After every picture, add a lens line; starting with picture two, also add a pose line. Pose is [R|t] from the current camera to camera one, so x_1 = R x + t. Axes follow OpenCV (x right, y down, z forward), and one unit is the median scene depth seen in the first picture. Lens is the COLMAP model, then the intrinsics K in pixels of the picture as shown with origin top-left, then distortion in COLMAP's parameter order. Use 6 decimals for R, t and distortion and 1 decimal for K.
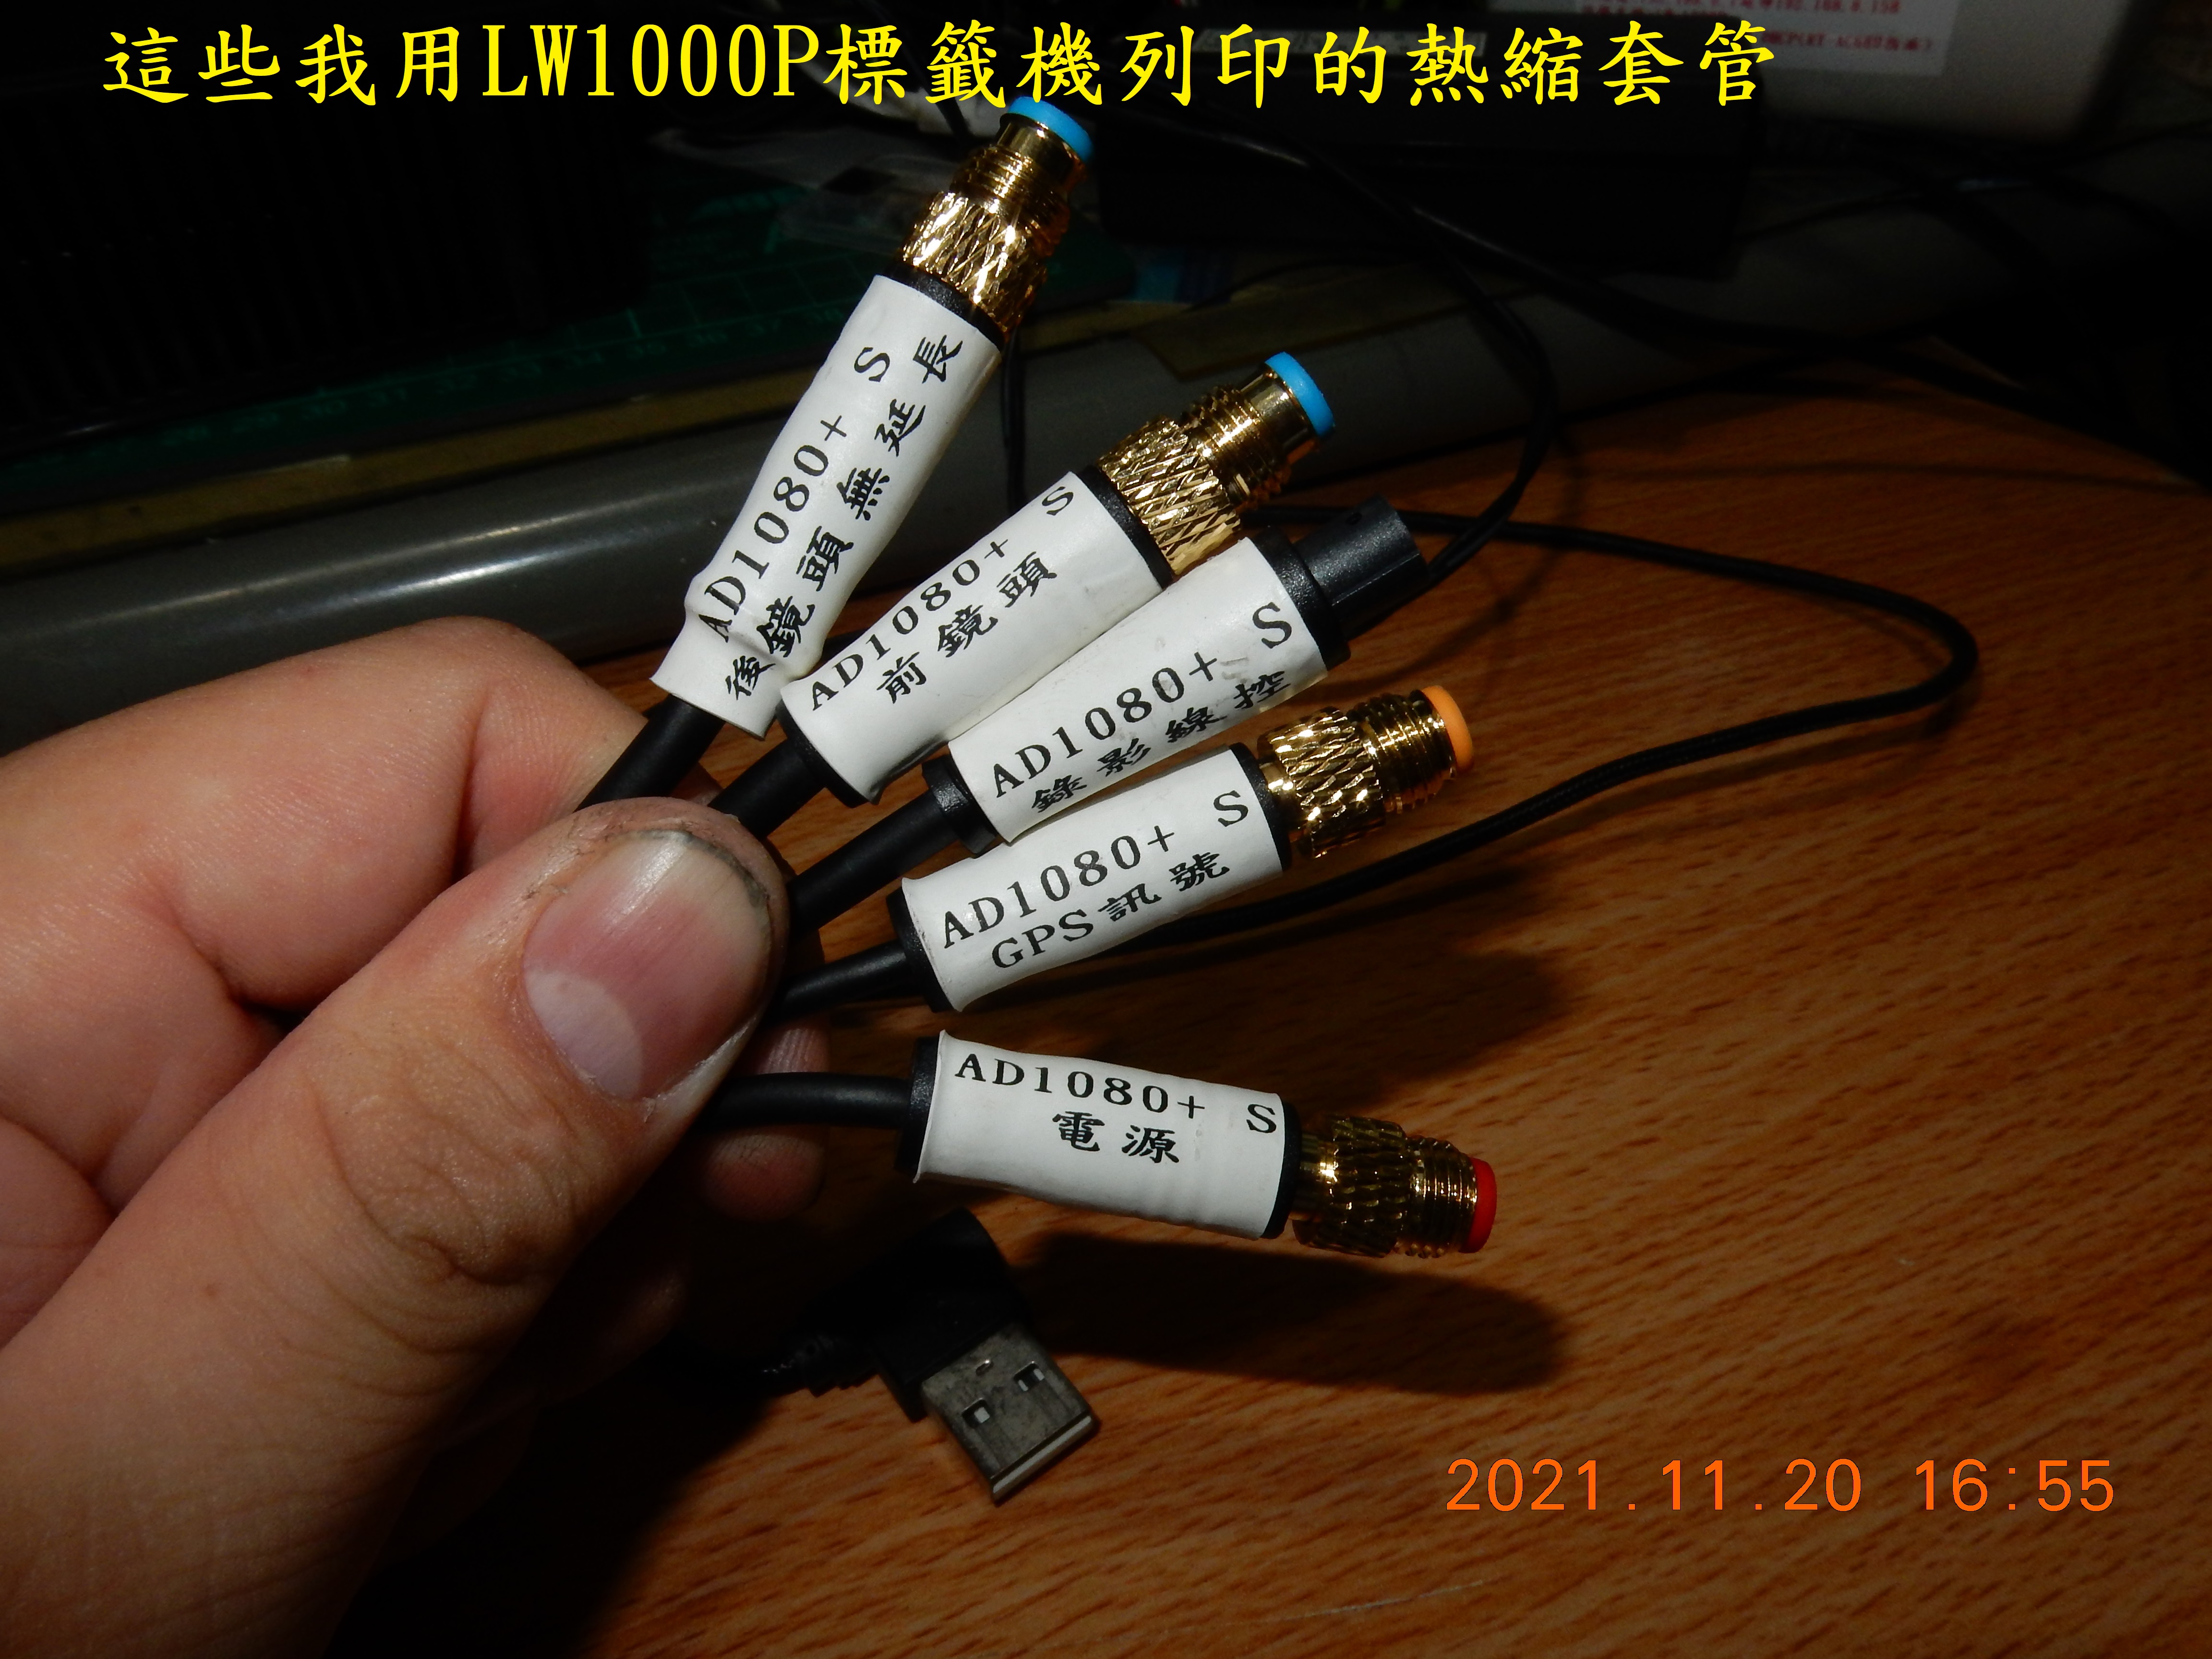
lens RADIAL K [[1609.6, 0, 1072.3], [0, 1609.6, 837.0], [0, 0, 1]] dist [0.026243, -0.013442]
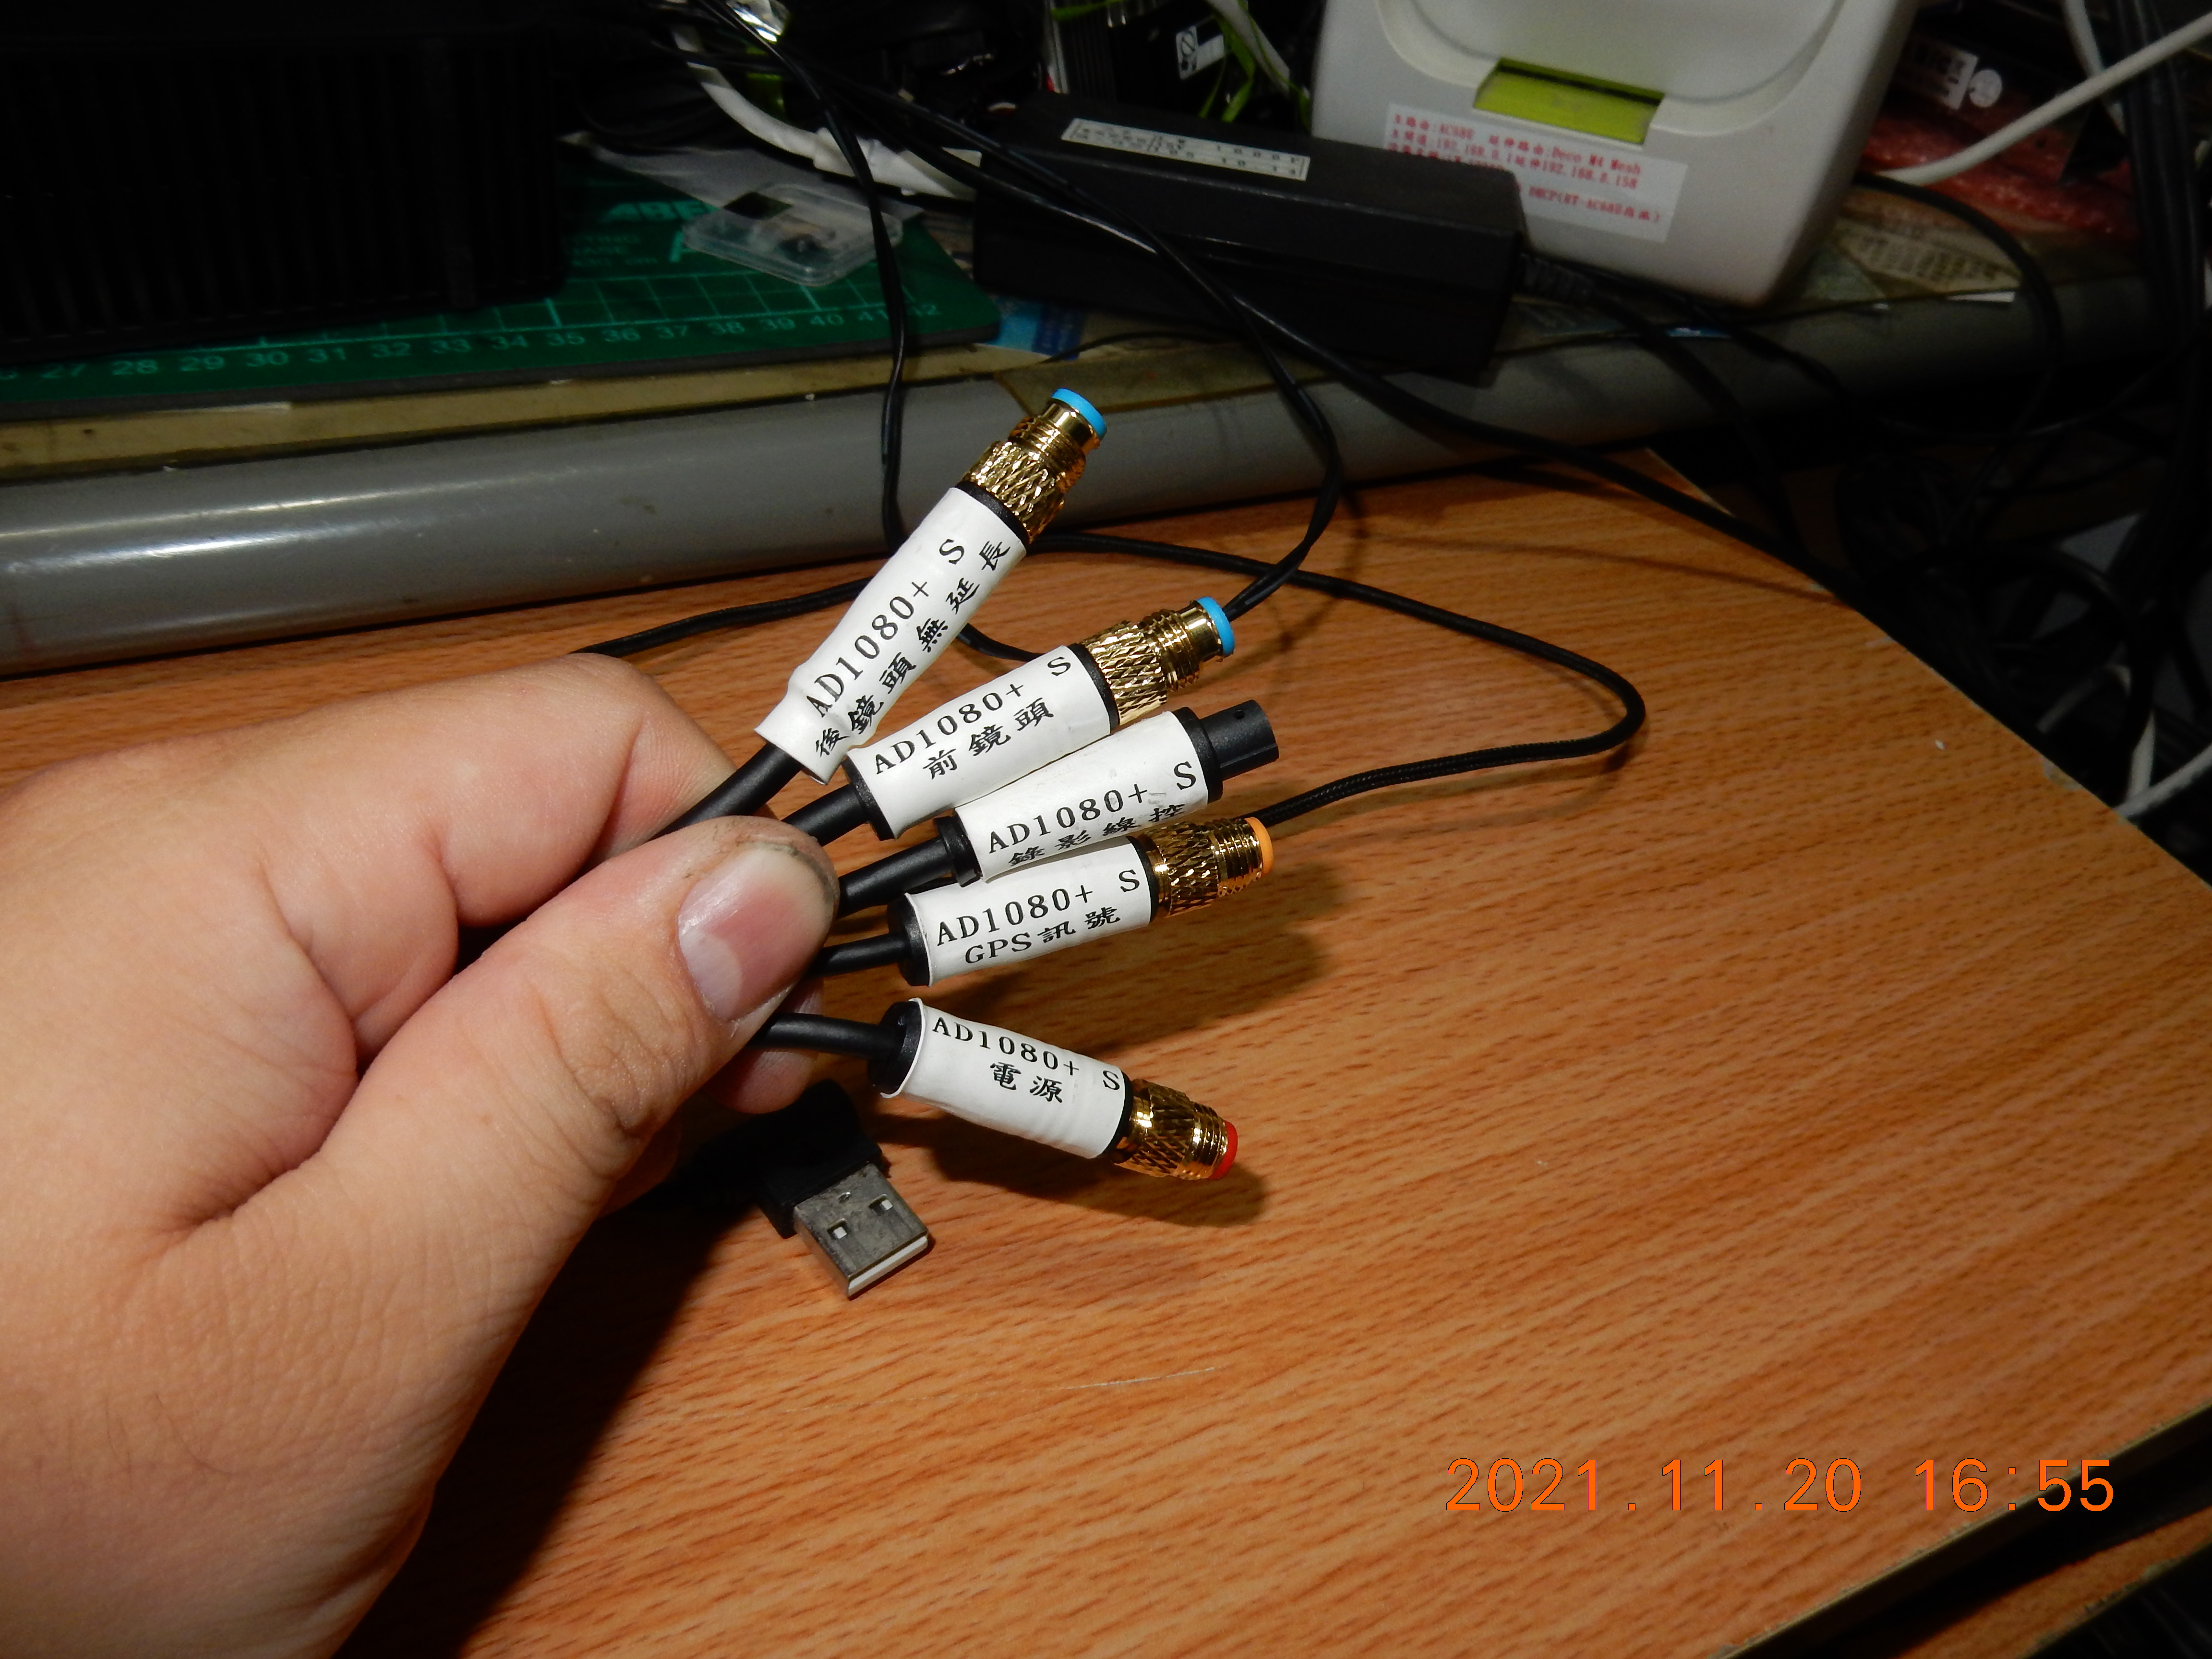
lens RADIAL K [[1620.5, 0, 1047.2], [0, 1620.5, 824.2], [0, 0, 1]] dist [0.037174, -0.000939]
pose [[0.988625, 0.081865, 0.126168, -0.074178], [-0.080995, 0.996642, -0.012018, 0.033980], [-0.126729, 0.001663, 0.991936, -0.262871]]
